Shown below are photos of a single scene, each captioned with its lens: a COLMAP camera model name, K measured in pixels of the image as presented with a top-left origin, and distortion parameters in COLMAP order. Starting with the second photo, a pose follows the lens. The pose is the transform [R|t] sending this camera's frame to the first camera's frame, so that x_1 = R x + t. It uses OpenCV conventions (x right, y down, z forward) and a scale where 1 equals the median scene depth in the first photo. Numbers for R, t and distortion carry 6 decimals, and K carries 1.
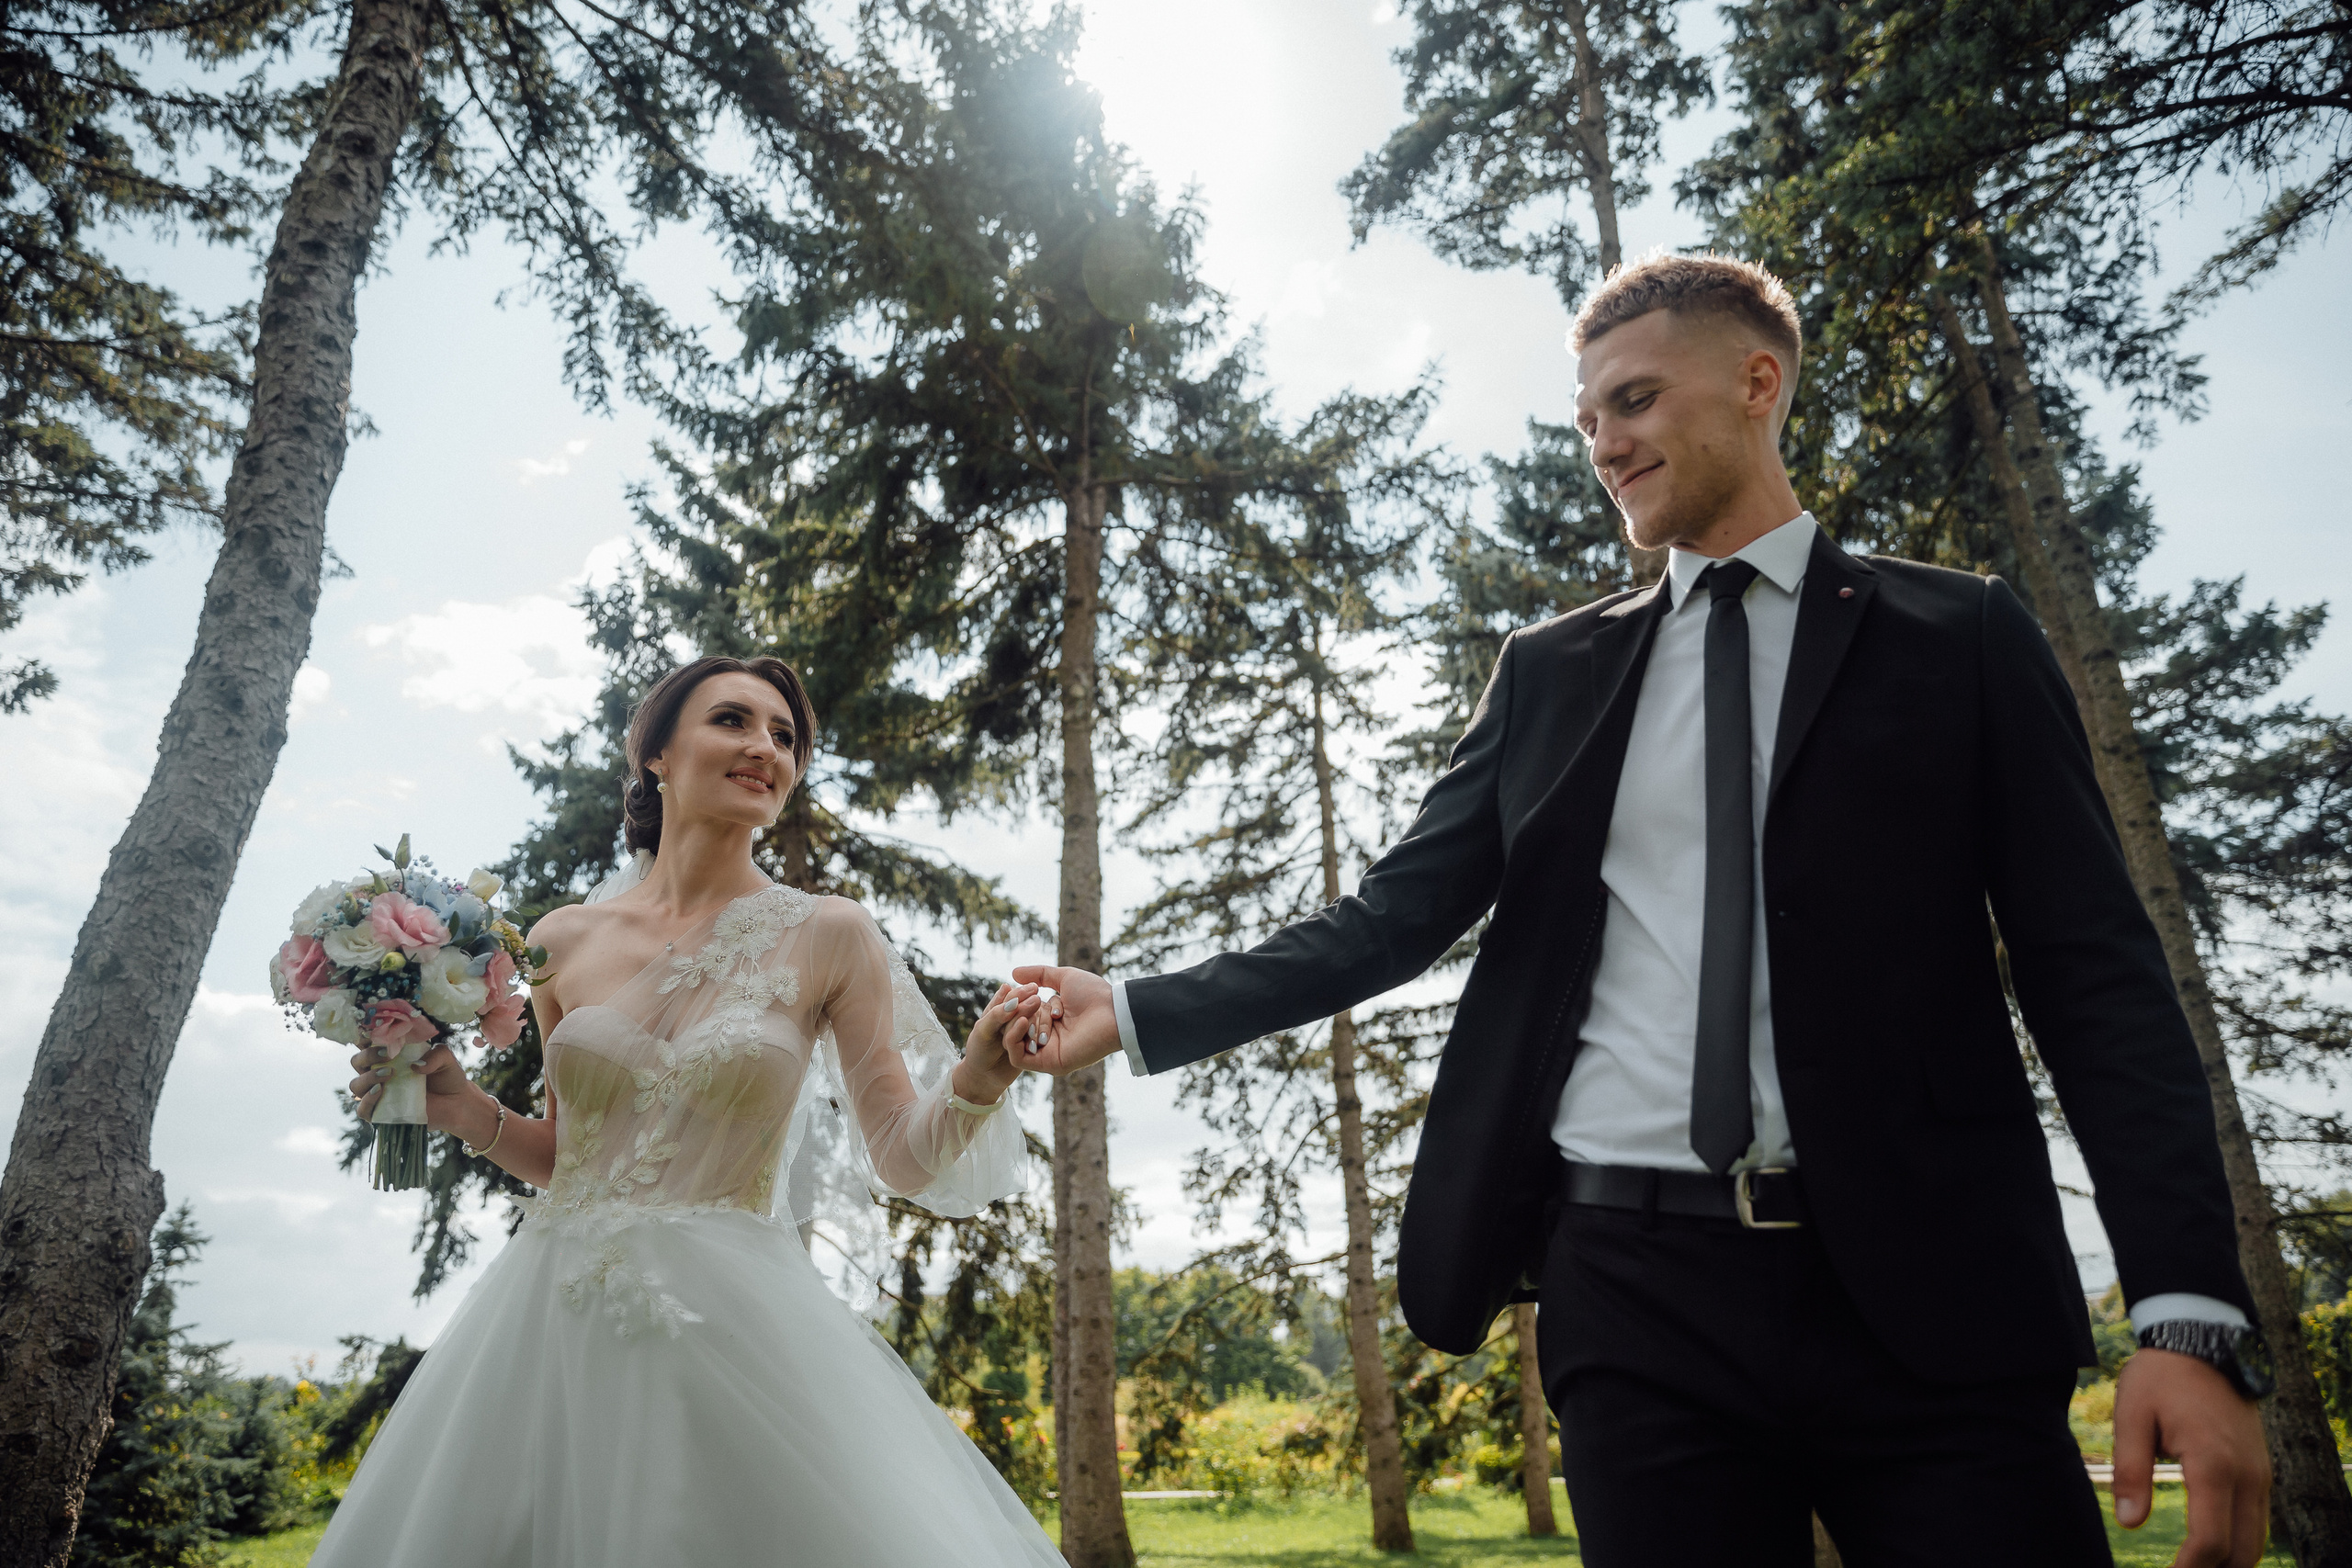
lens RADIAL K [[1606.6, 0, 1189.9], [0, 1606.6, 791.7], [0, 0, 1]] dist [-0.102725, 0.084847]
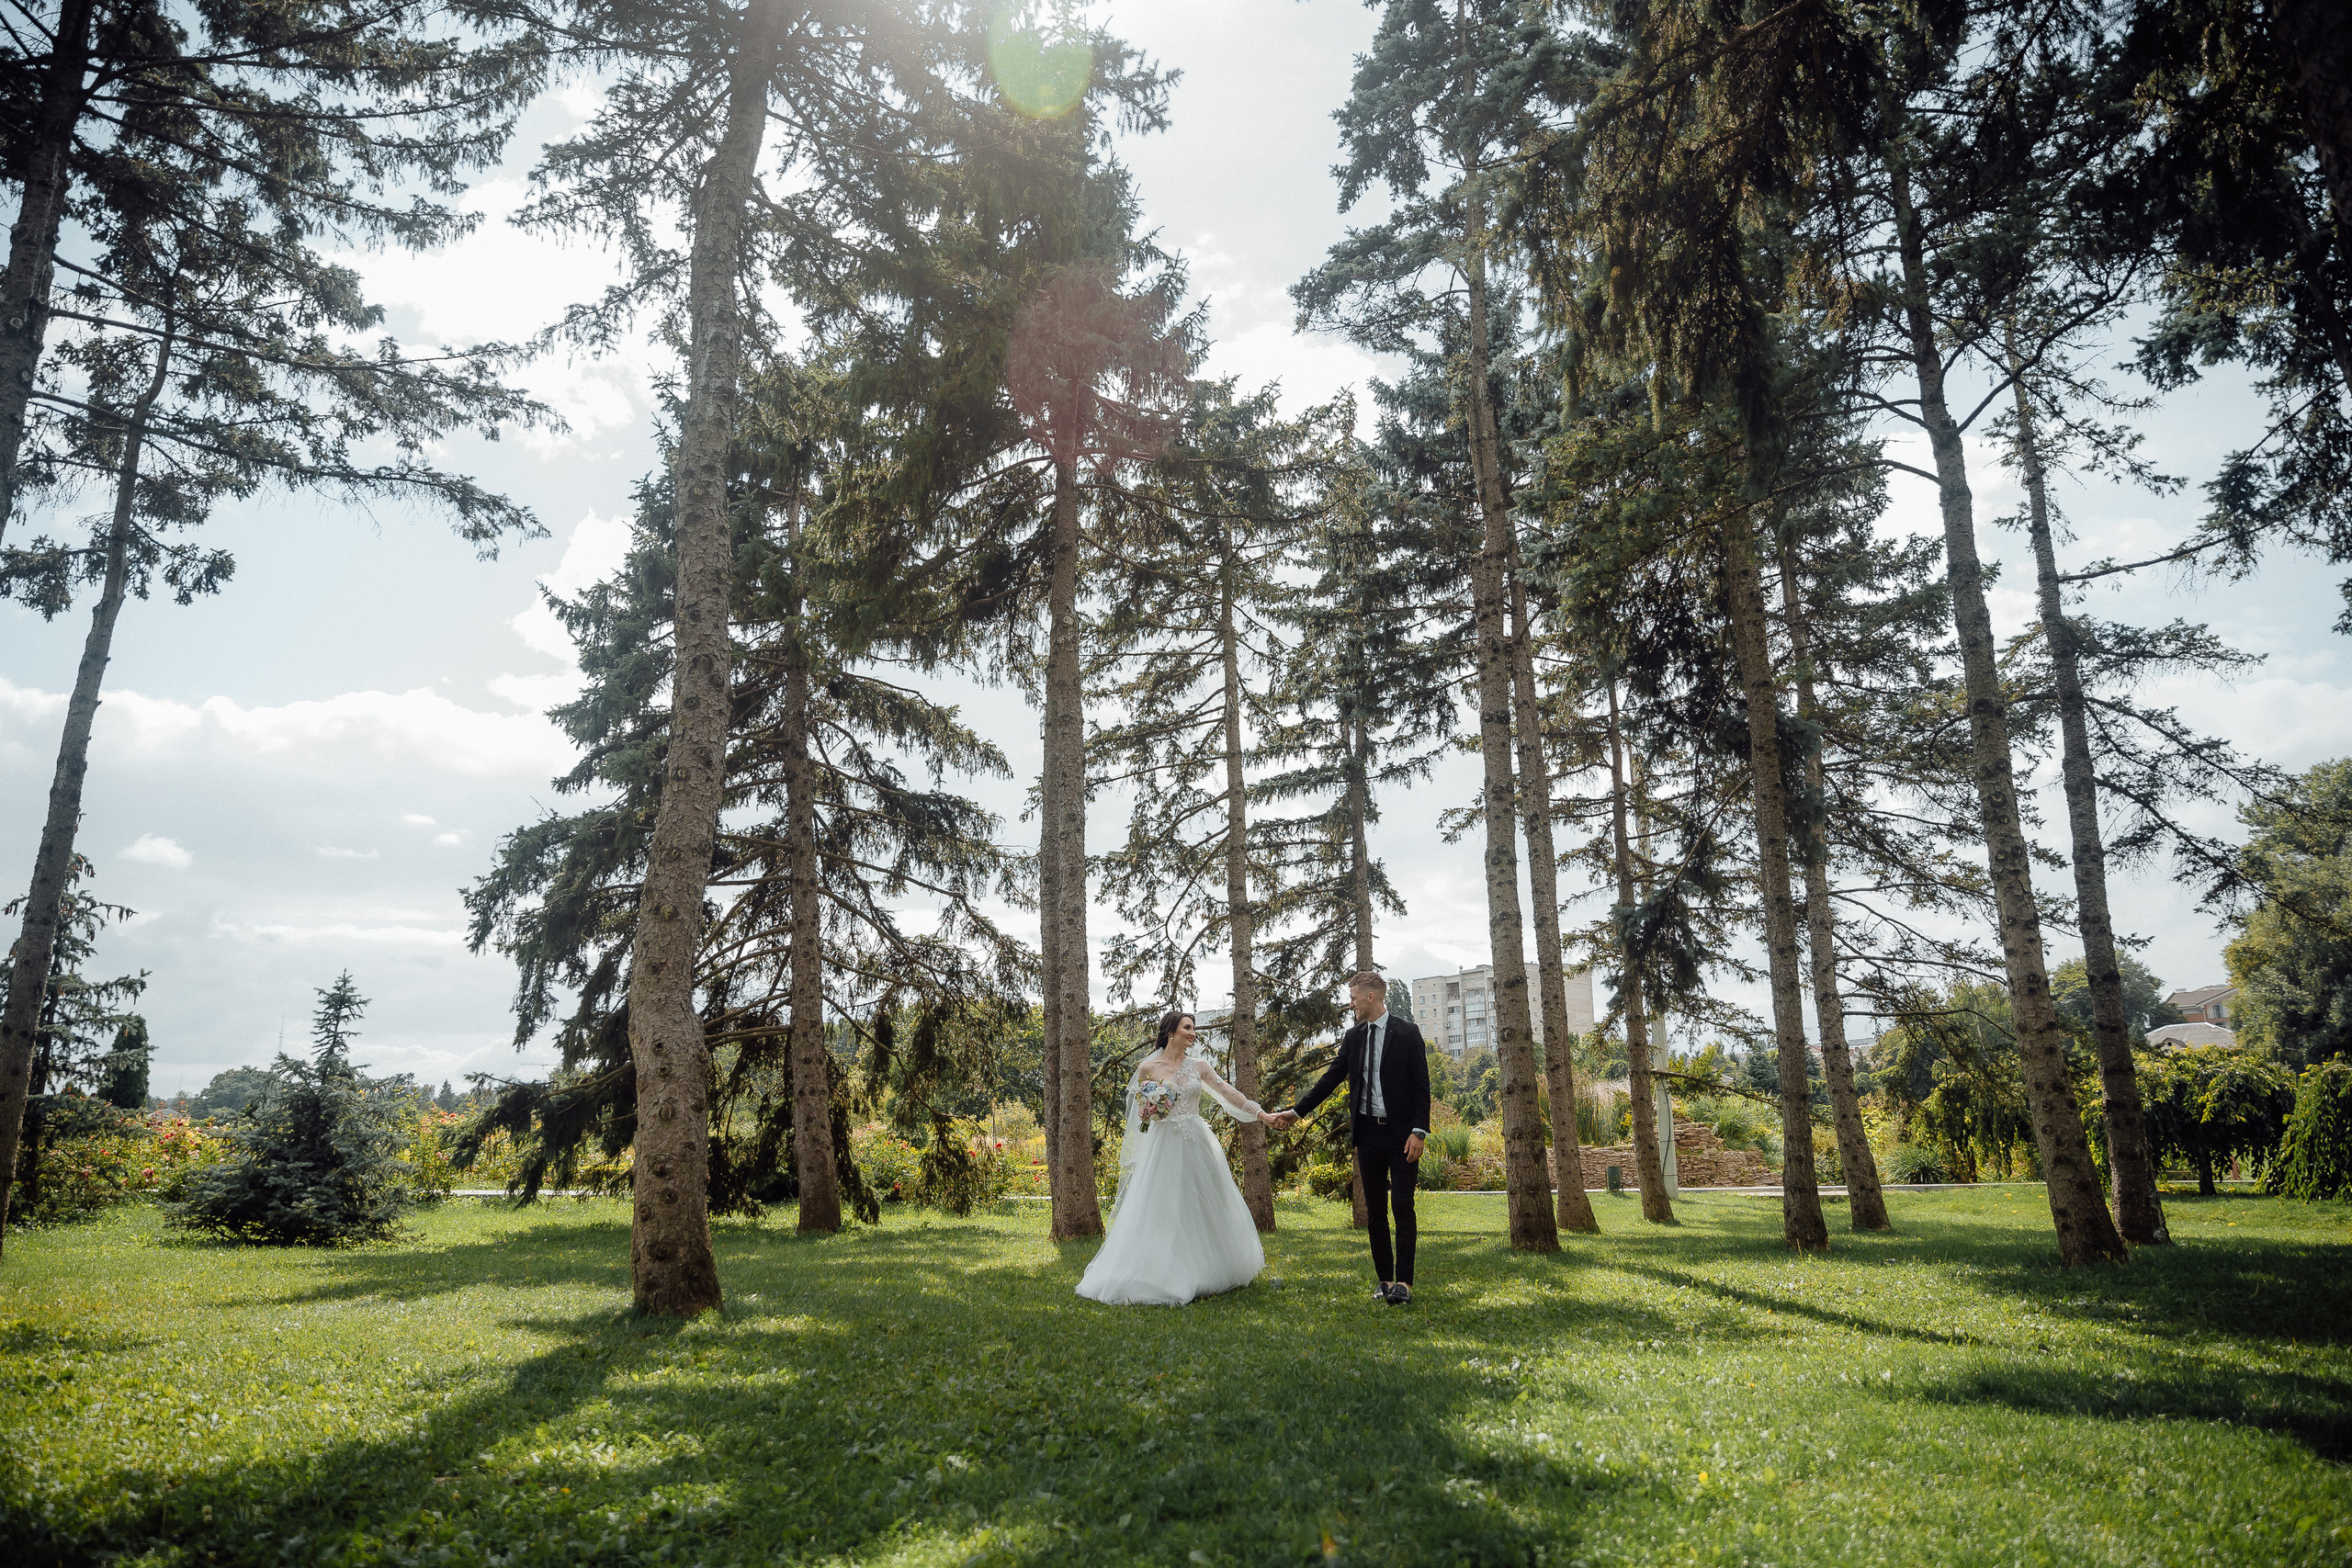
lens RADIAL K [[1606.6, 0, 1189.9], [0, 1606.6, 791.7], [0, 0, 1]] dist [-0.102725, 0.084847]
pose [[0.994660, 0.035261, 0.096994, -0.064369], [-0.050575, 0.985777, 0.160267, -0.097676], [-0.089963, -0.164316, 0.982297, -0.245224]]
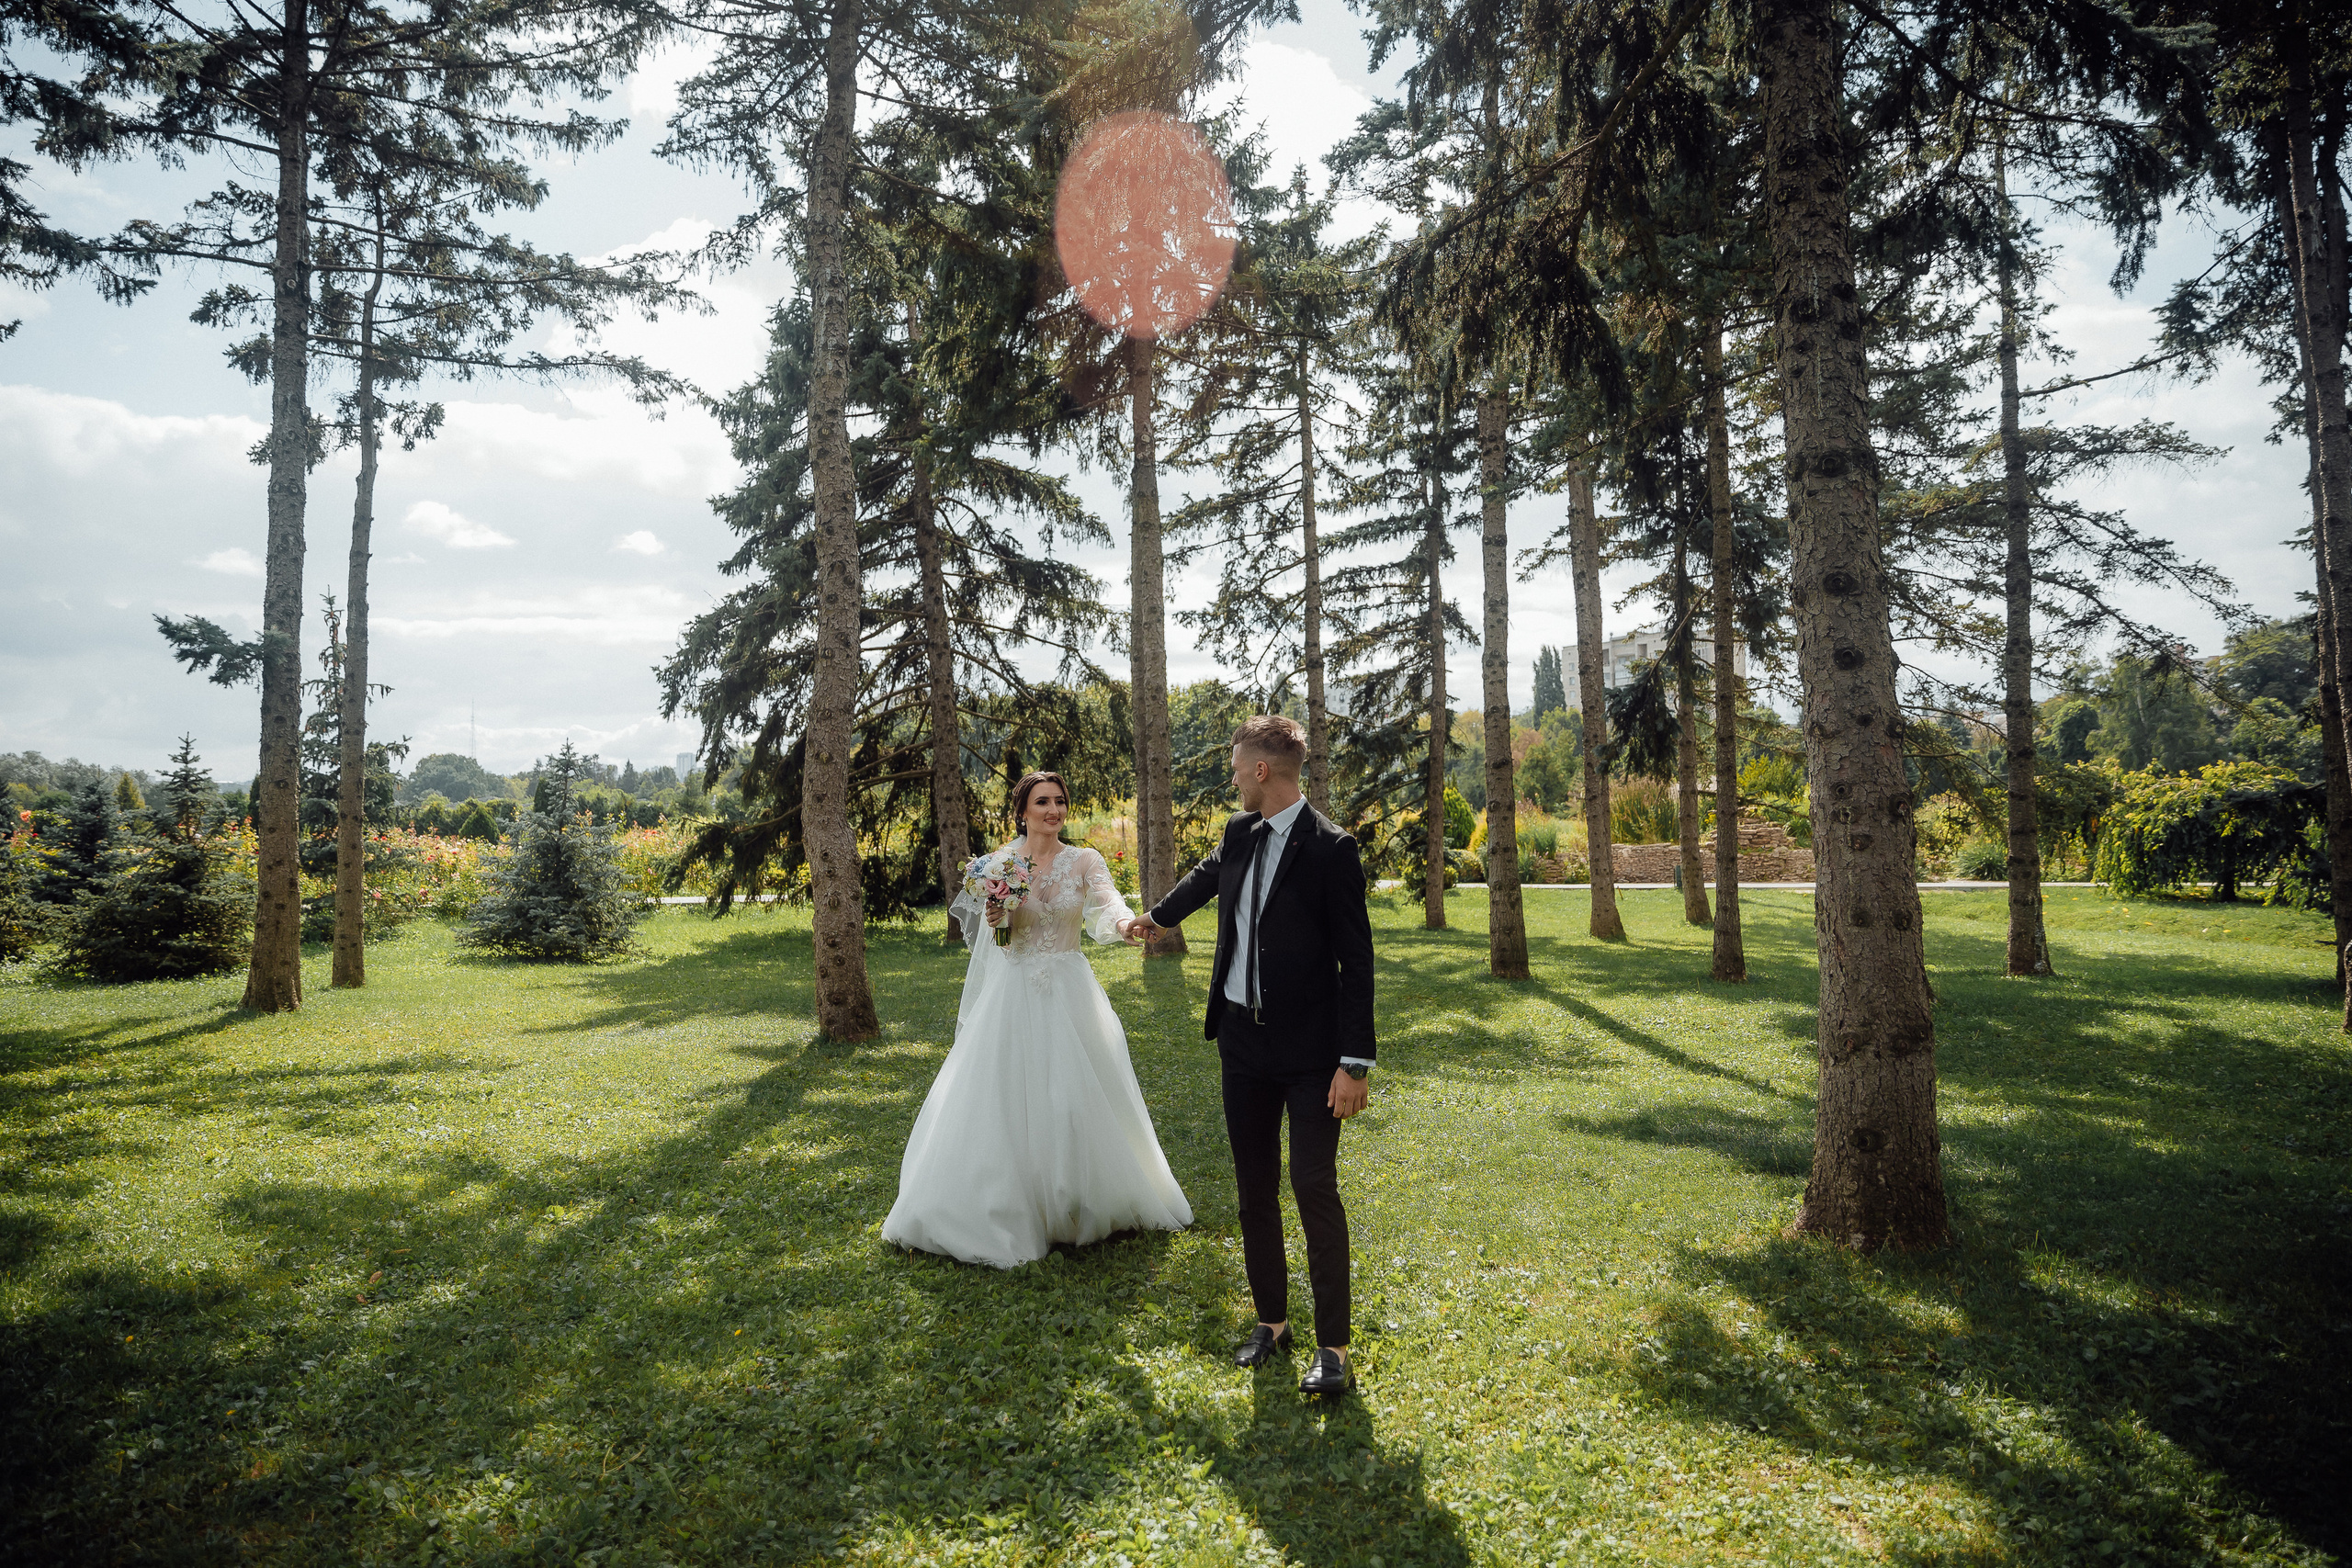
lens RADIAL K [[1606.6, 0, 1189.9], [0, 1606.6, 791.7], [0, 0, 1]] dist [-0.102725, 0.084847]
pose [[0.999939, 0.007503, 0.008134, -0.025006], [-0.009944, 0.931744, 0.362980, -0.212697], [-0.004855, -0.363039, 0.931761, -0.397885]]
